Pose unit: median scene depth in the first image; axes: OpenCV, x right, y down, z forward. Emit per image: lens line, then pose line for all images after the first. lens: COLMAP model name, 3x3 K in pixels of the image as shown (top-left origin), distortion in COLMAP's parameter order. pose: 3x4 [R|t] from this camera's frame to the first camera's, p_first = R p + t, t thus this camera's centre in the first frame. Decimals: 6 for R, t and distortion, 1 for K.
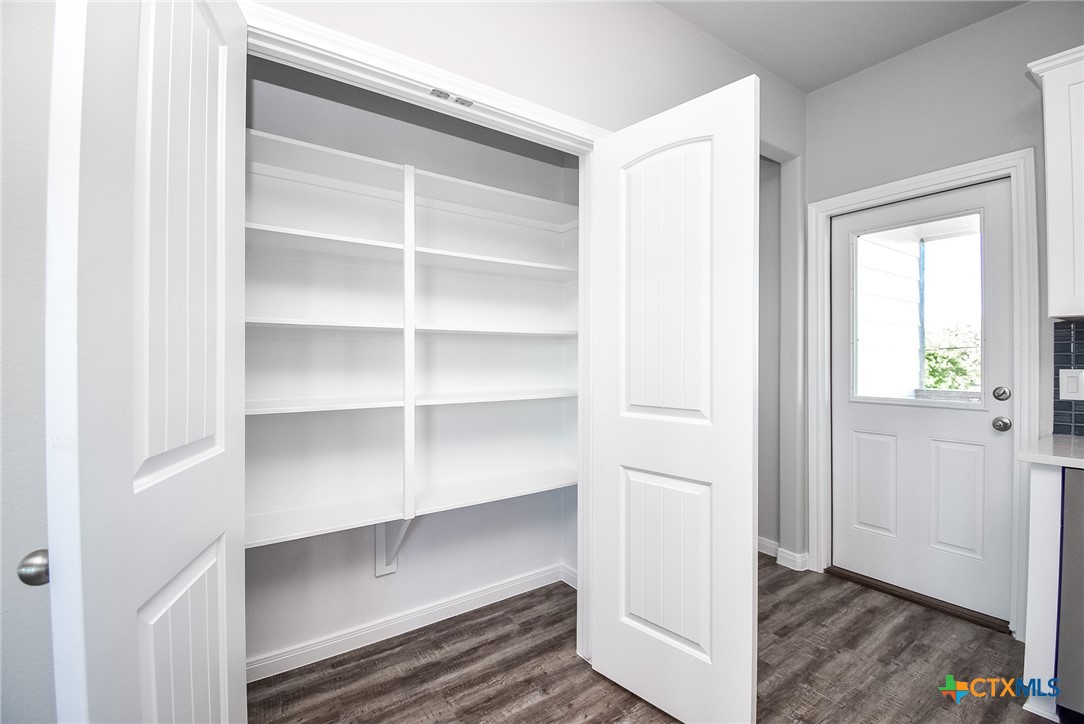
lens RADIAL K [[479.9, 0, 533.2], [0, 479.9, 357.6], [0, 0, 1]] dist [0.004937, -0.011119]
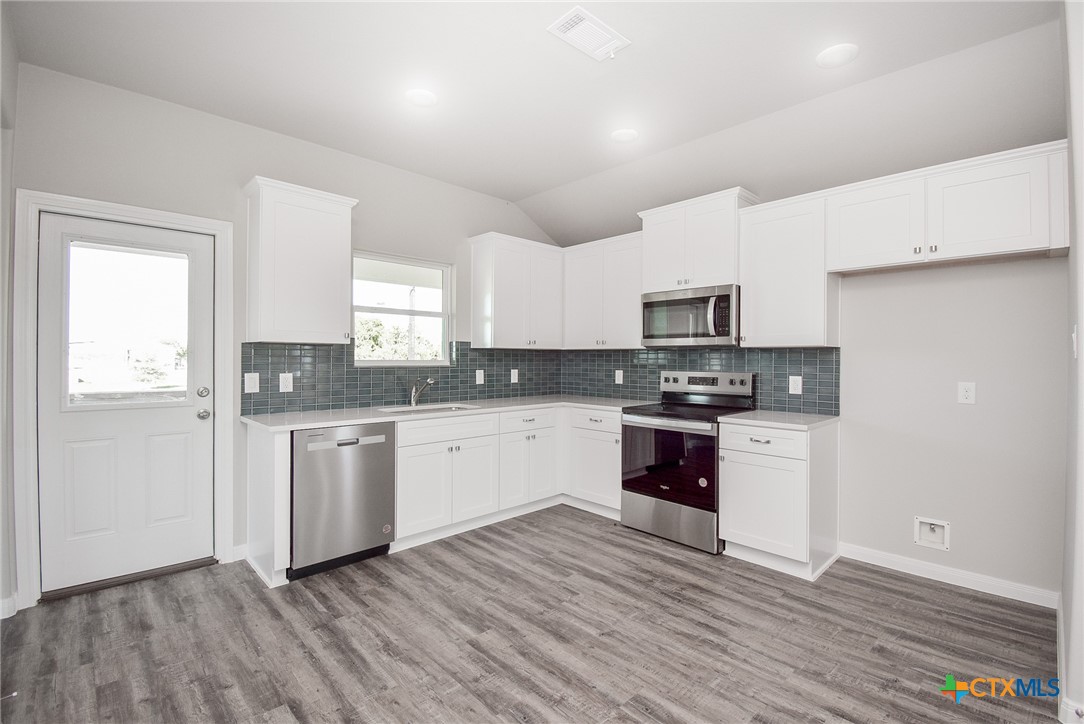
lens RADIAL K [[479.9, 0, 545.9], [0, 479.9, 360.8], [0, 0, 1]] dist [0.004937, -0.011119]
pose [[-0.104619, -0.016948, 0.994368, -0.473152], [-0.006764, 0.999844, 0.016329, -0.039905], [-0.994489, -0.005018, -0.104717, 0.179884]]
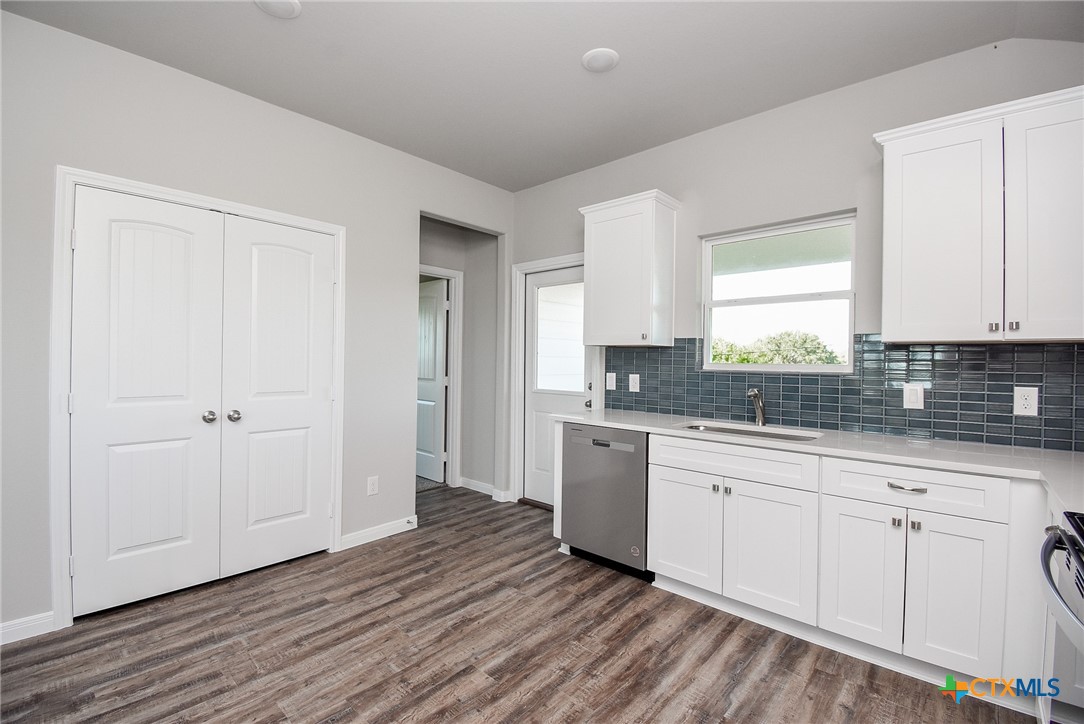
lens RADIAL K [[479.9, 0, 544.4], [0, 479.9, 367.3], [0, 0, 1]] dist [0.004937, -0.011119]
pose [[0.984757, -0.004310, 0.173880, 0.495445], [0.001285, 0.999846, 0.017506, -0.024012], [-0.173929, -0.017016, 0.984611, -0.670400]]
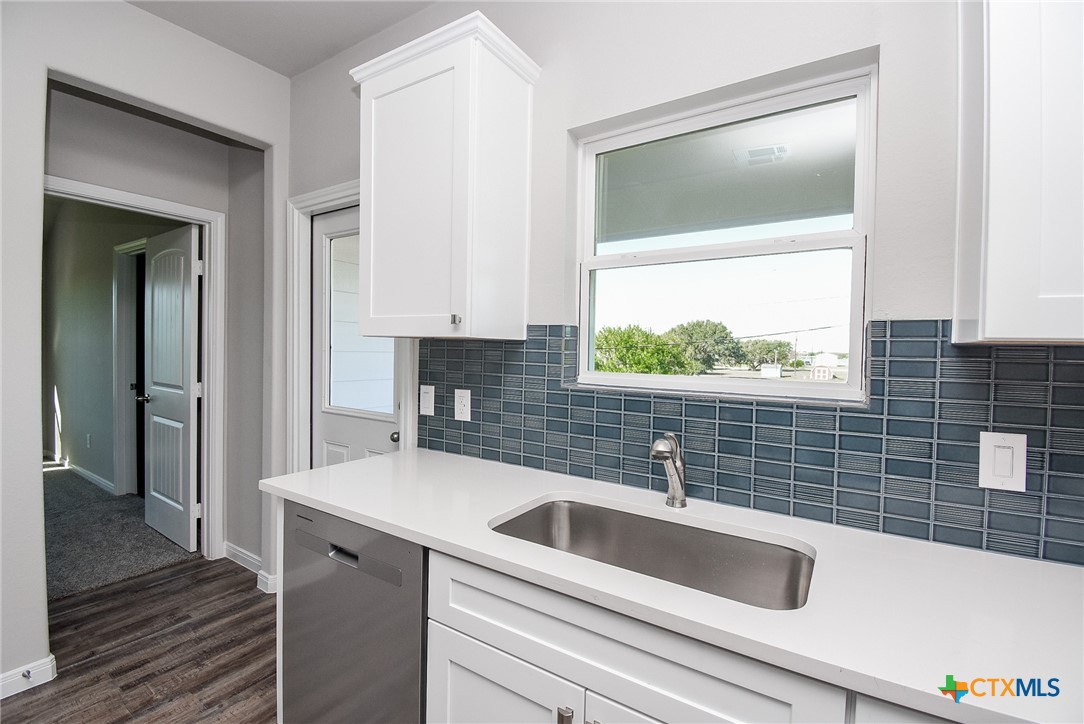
lens RADIAL K [[479.9, 0, 541.5], [0, 479.9, 359.3], [0, 0, 1]] dist [0.004937, -0.011119]
pose [[0.946615, -0.001193, 0.322364, 0.907244], [-0.007306, 0.999657, 0.025151, -0.050452], [-0.322283, -0.026164, 0.946282, -0.055237]]
